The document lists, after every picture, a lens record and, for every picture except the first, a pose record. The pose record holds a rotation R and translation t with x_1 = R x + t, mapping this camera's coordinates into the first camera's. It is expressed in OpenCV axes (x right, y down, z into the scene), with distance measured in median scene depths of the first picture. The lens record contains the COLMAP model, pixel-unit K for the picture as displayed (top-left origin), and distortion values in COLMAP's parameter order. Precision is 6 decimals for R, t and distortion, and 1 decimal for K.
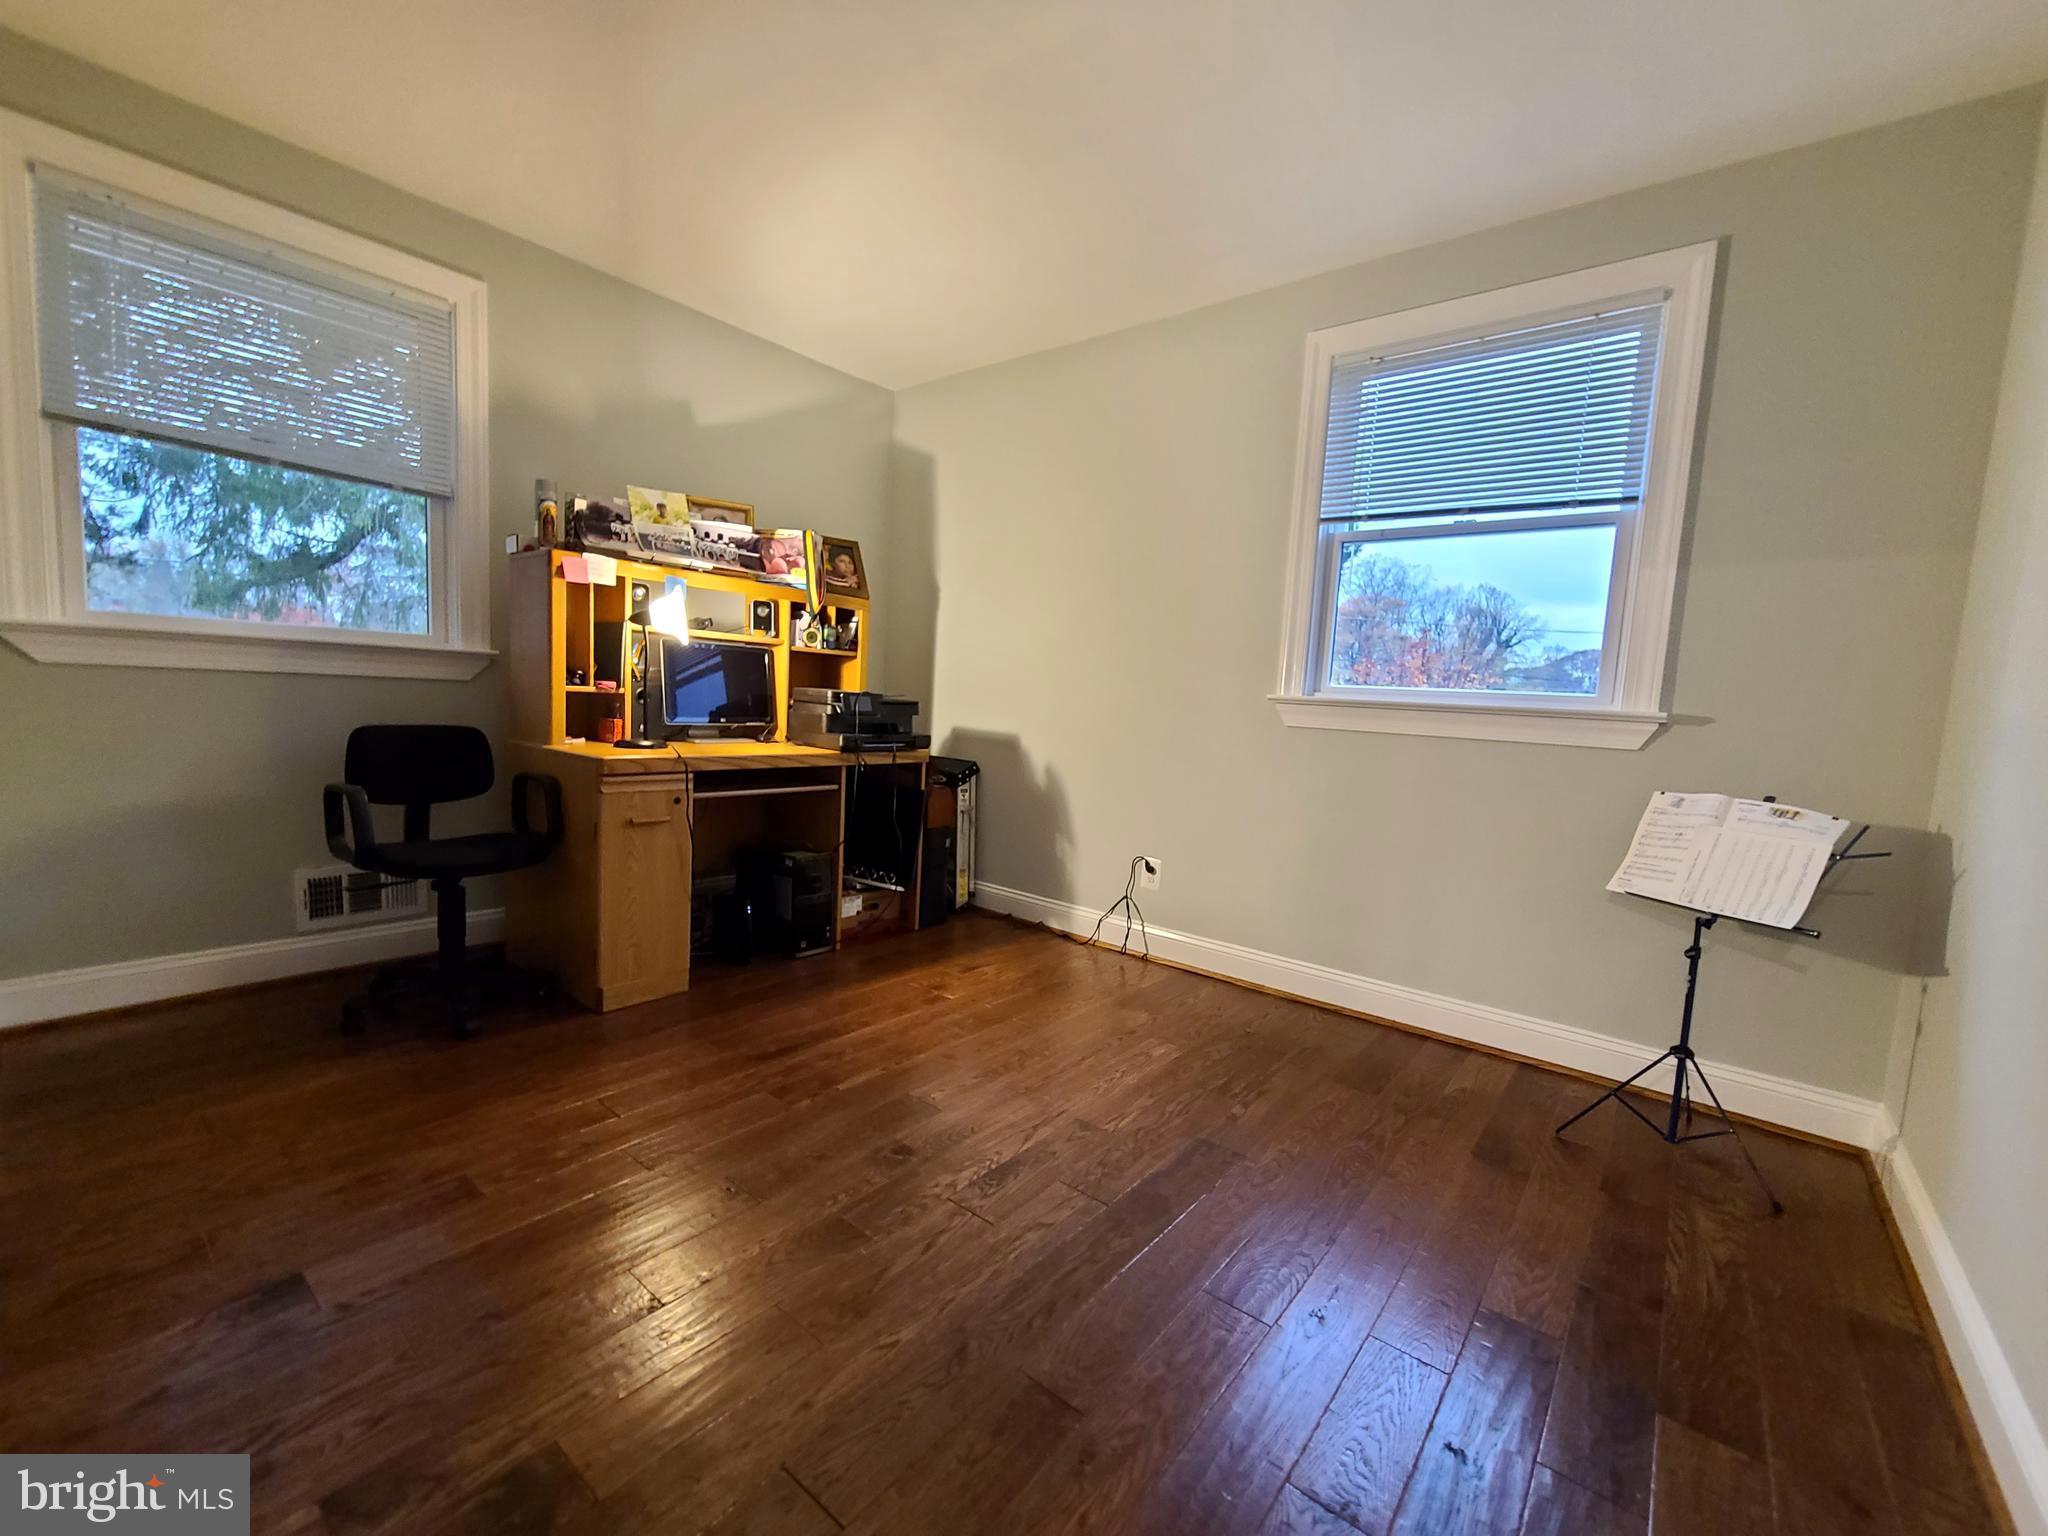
lens RADIAL K [[839.8, 0, 1027.7], [0, 839.8, 773.0], [0, 0, 1]] dist [-0.001529, -0.000196]
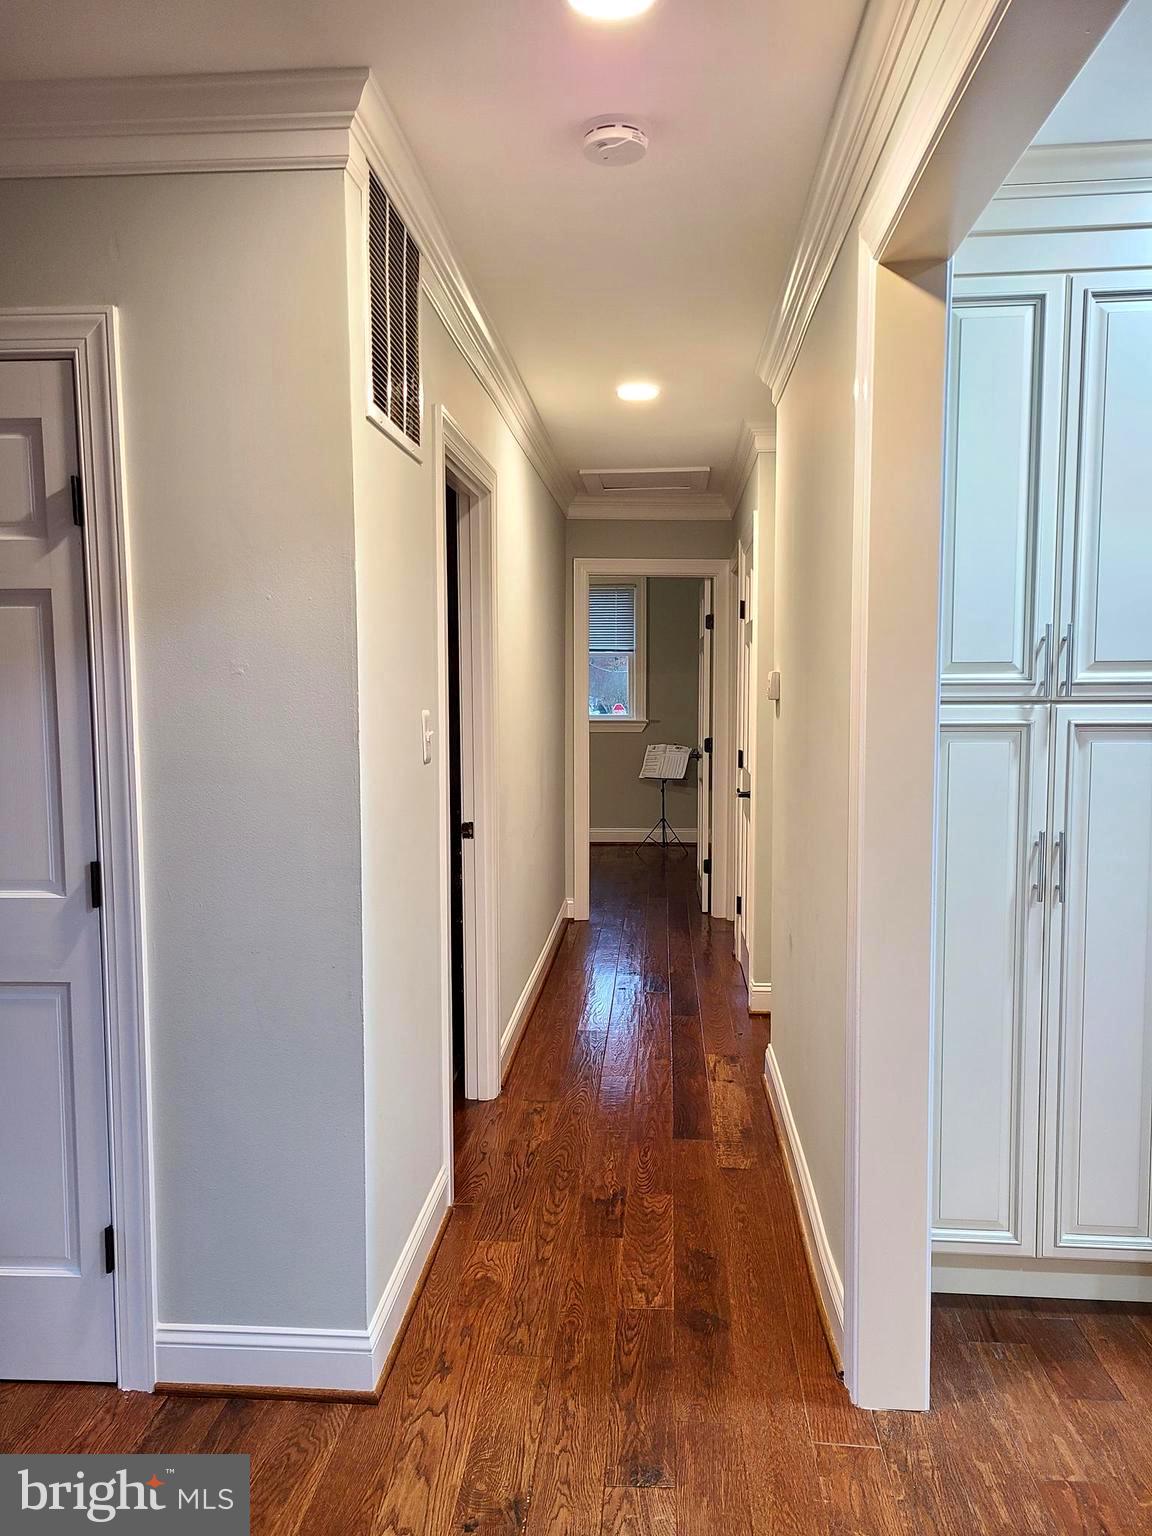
lens RADIAL K [[1150.8, 0, 576.0], [0, 1150.8, 768.0], [0, 0, 1]] dist [0.033701, -0.000945]
pose [[0.821552, -0.109587, 0.559502, -2.033716], [0.109100, 0.993436, 0.034381, -0.075814], [-0.559597, 0.032796, 0.828116, -2.591531]]
